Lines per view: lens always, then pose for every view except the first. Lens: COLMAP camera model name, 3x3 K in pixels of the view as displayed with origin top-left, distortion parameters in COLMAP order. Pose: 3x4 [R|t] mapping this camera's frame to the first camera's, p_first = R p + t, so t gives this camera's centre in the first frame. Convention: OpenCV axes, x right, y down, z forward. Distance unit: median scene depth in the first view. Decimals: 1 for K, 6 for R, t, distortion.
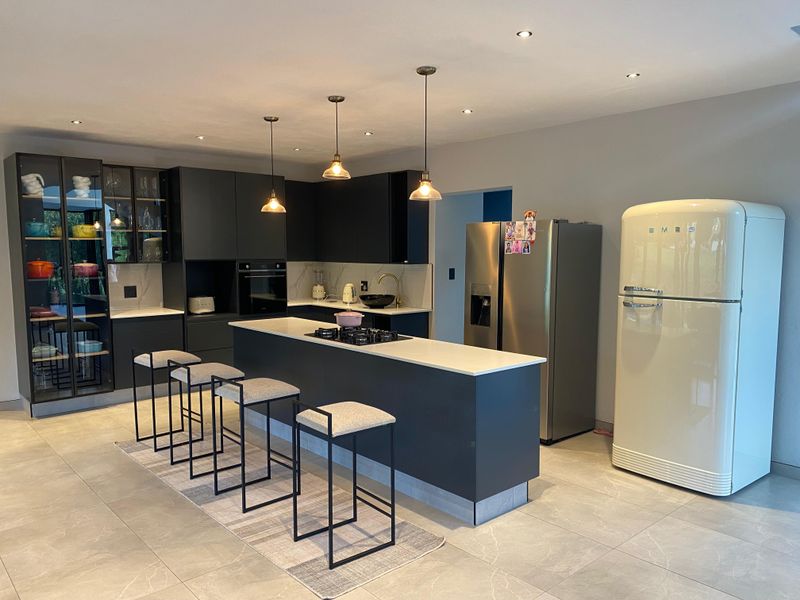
lens RADIAL K [[608.0, 0, 398.0], [0, 608.0, 306.1], [0, 0, 1]] dist [0.044638, -0.004469]
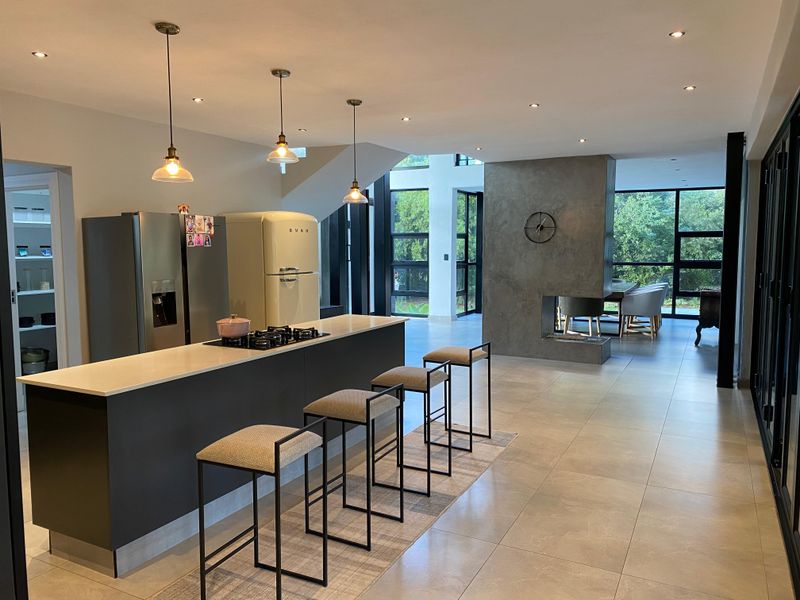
lens RADIAL K [[608.0, 0, 395.5], [0, 608.0, 297.6], [0, 0, 1]] dist [0.044638, -0.004469]
pose [[-0.362121, -0.076094, 0.929020, -0.924140], [0.093891, 0.988616, 0.117573, -0.092675], [-0.927391, 0.129802, -0.350854, 1.090991]]
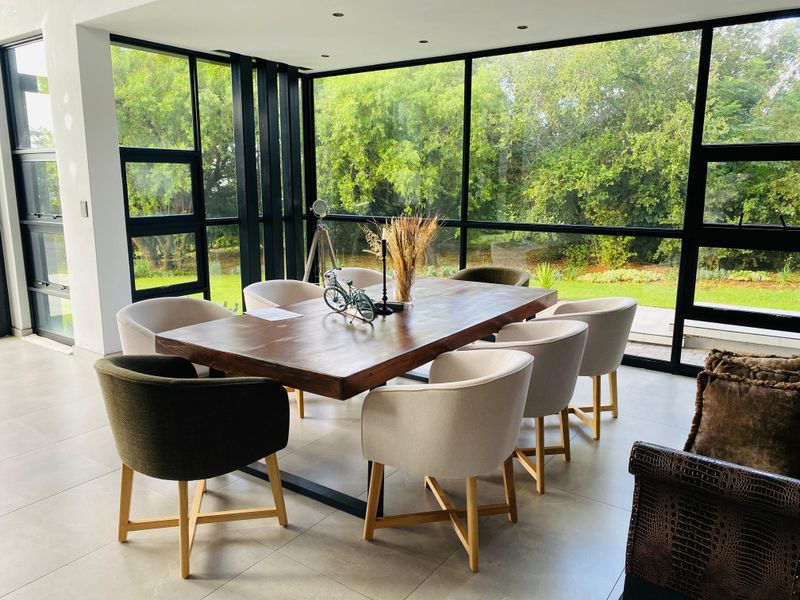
lens RADIAL K [[608.0, 0, 403.0], [0, 608.0, 299.0], [0, 0, 1]] dist [0.044638, -0.004469]
pose [[-0.237982, -0.179880, 0.954467, -0.615558], [0.089895, 0.974403, 0.206051, -0.056144], [-0.967101, 0.134838, -0.215720, 0.725702]]
